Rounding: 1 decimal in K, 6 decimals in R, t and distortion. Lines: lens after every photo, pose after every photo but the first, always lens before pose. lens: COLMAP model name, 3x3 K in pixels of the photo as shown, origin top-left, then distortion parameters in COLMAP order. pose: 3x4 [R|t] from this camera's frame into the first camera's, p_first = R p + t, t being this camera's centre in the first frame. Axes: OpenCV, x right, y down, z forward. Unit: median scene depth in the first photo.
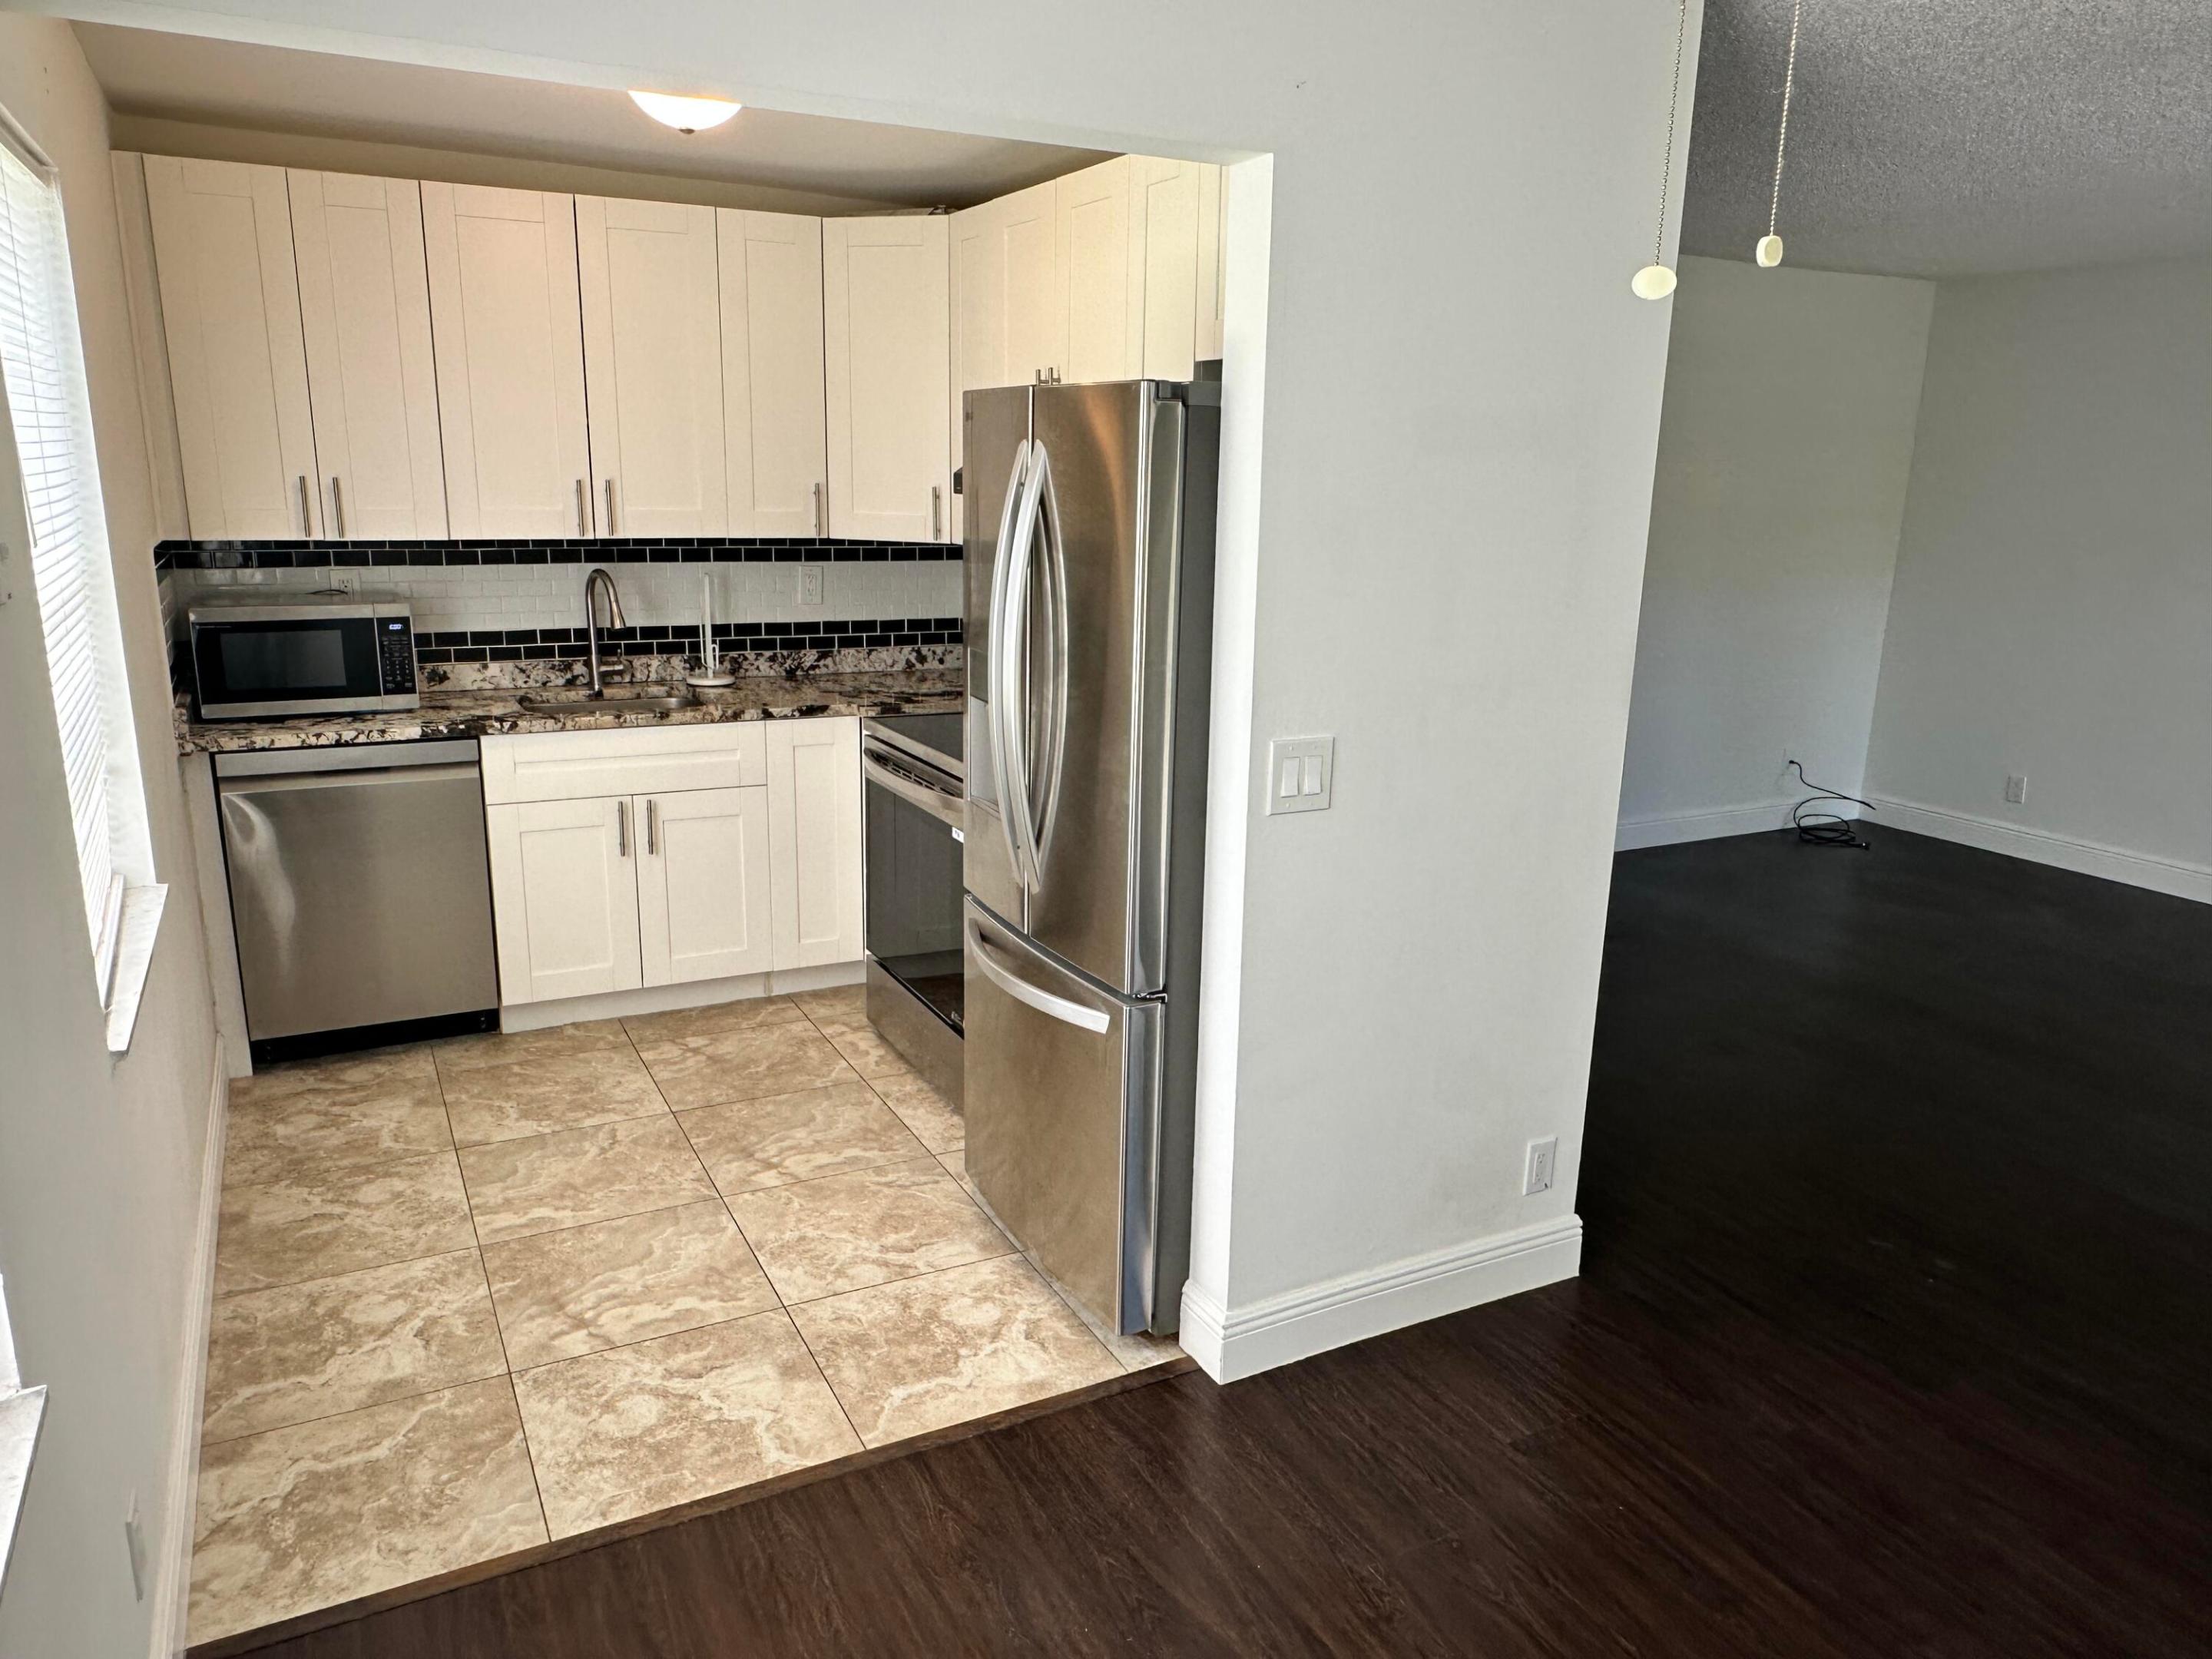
lens RADIAL K [[1530.5, 0, 1105.2], [0, 1530.5, 839.2], [0, 0, 1]] dist [-0.006974, 0.002680]
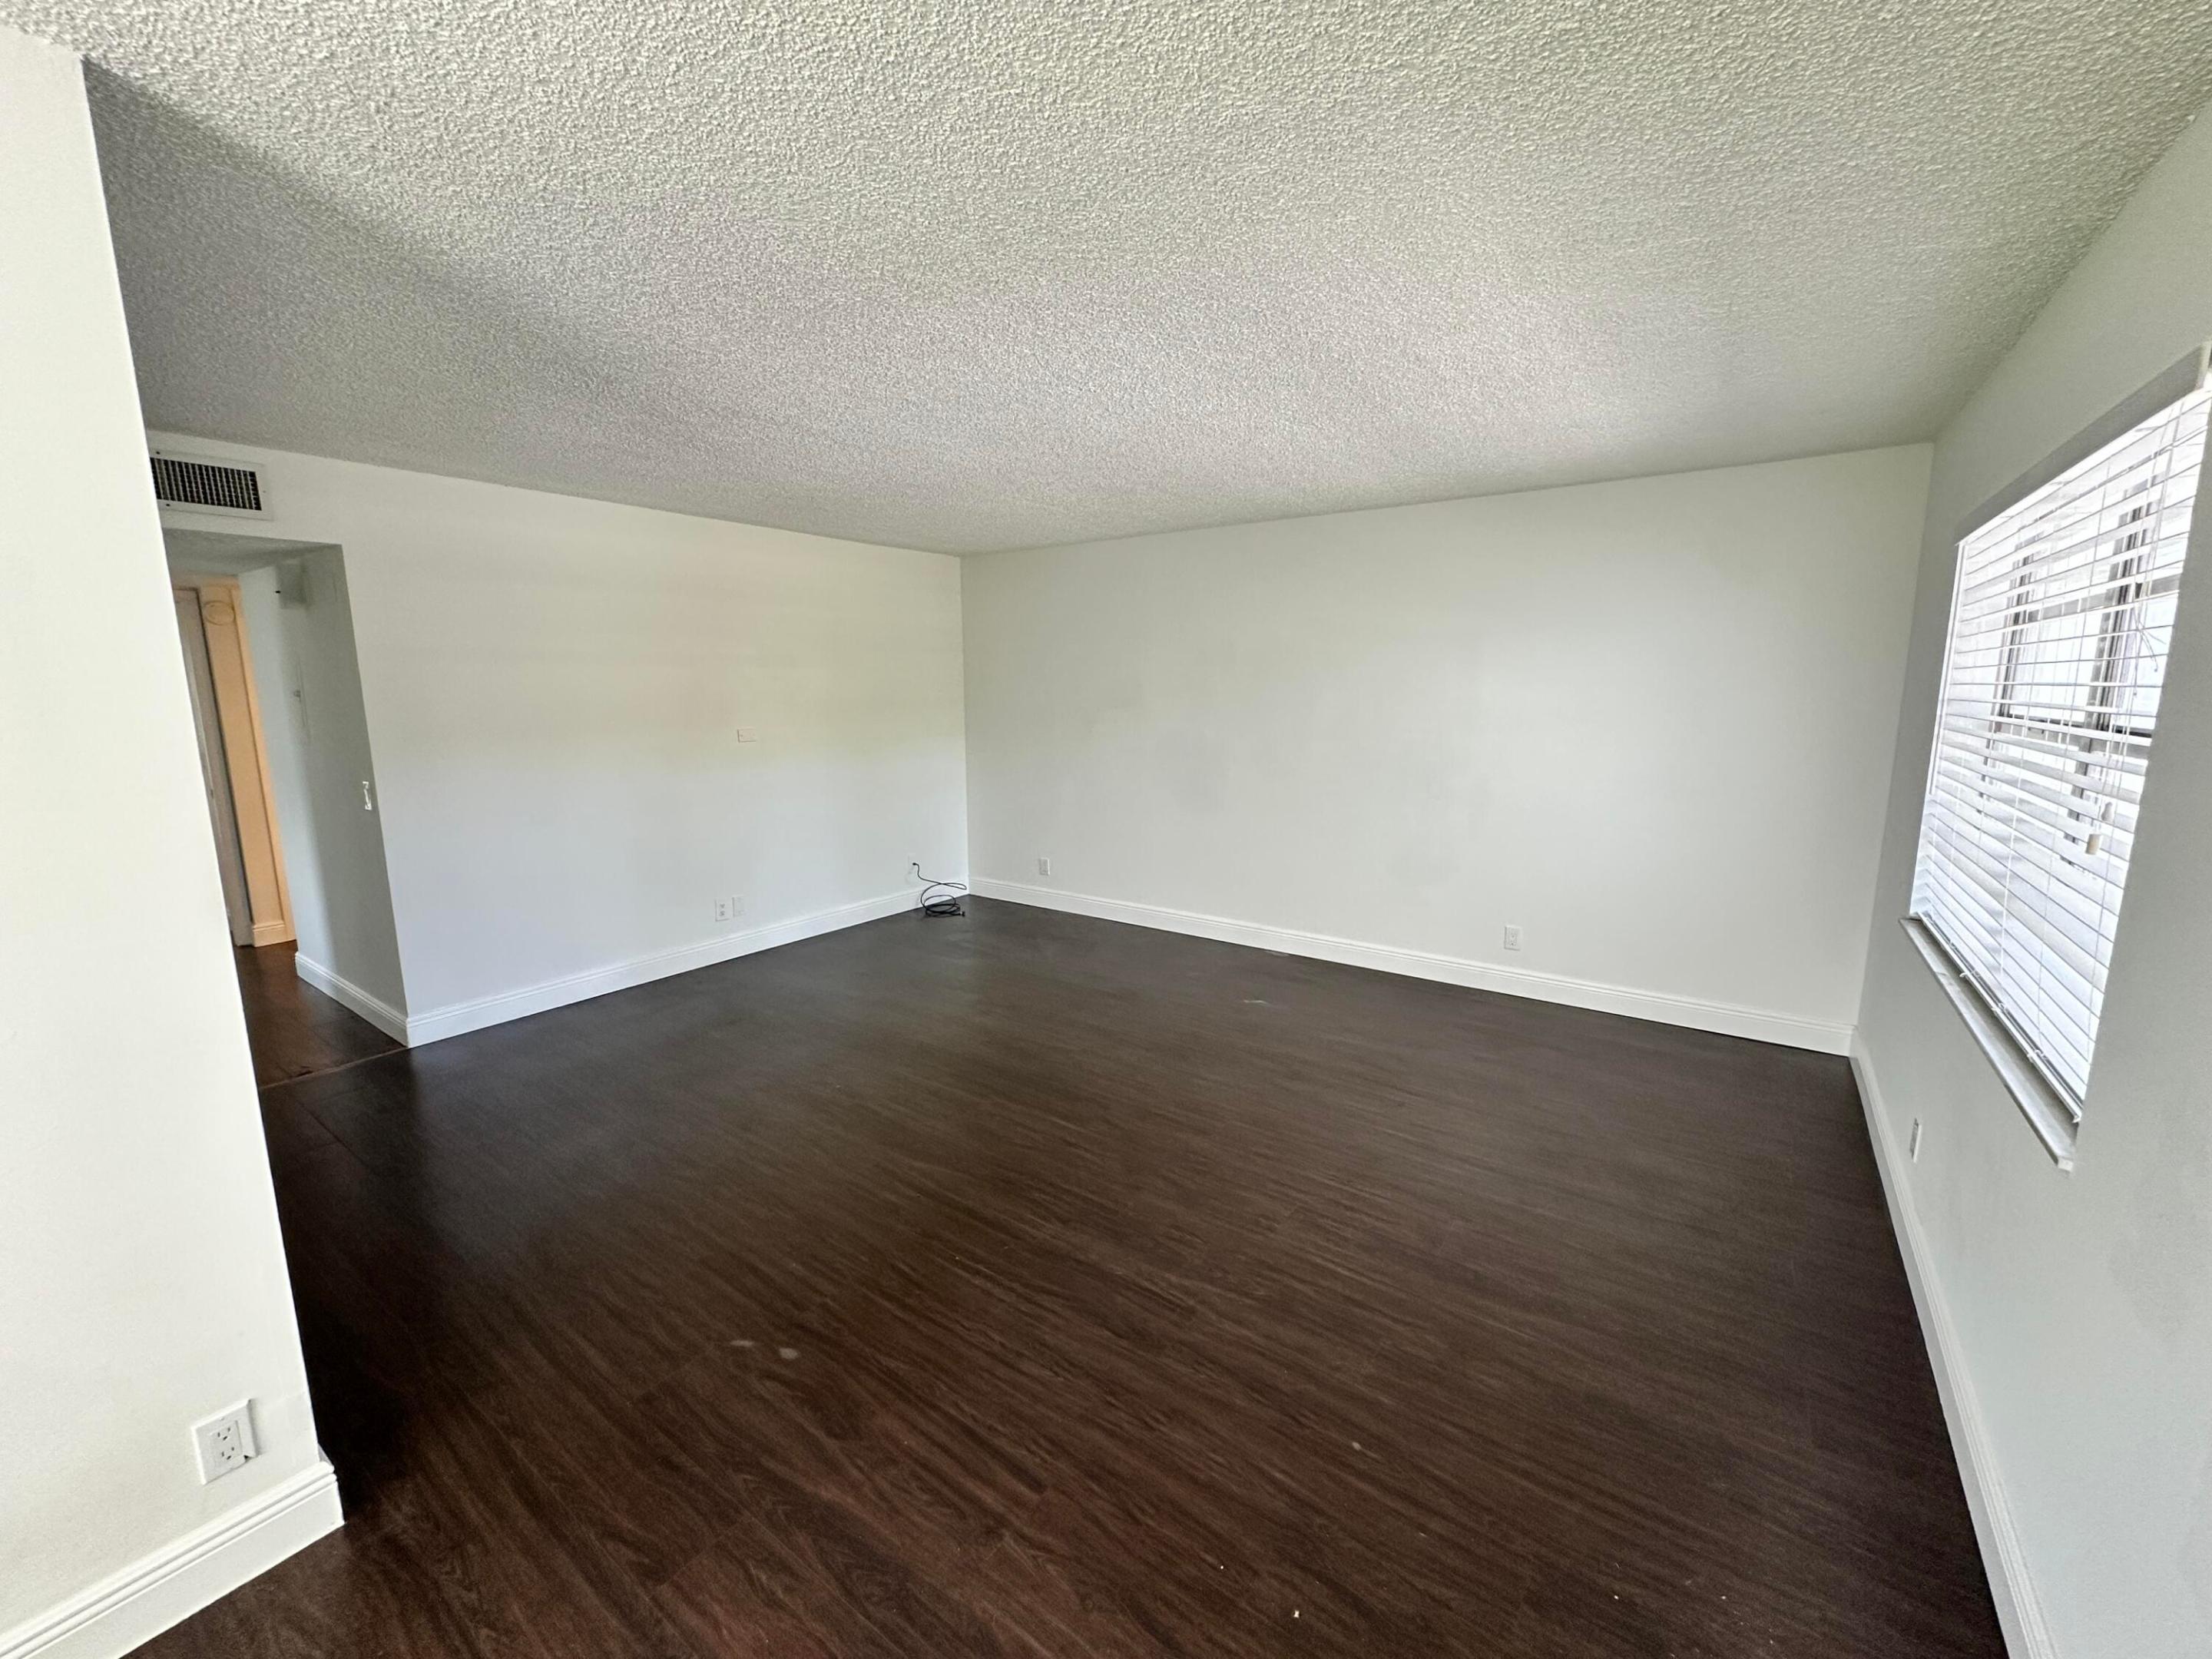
lens RADIAL K [[882.1, 0, 1104.3], [0, 882.1, 827.7], [0, 0, 1]] dist [-0.001979, 0.000187]
pose [[0.891618, -0.094842, 0.442743, 0.576348], [0.130935, 0.990047, -0.051601, -0.040530], [-0.433443, 0.103979, 0.895162, 0.328849]]
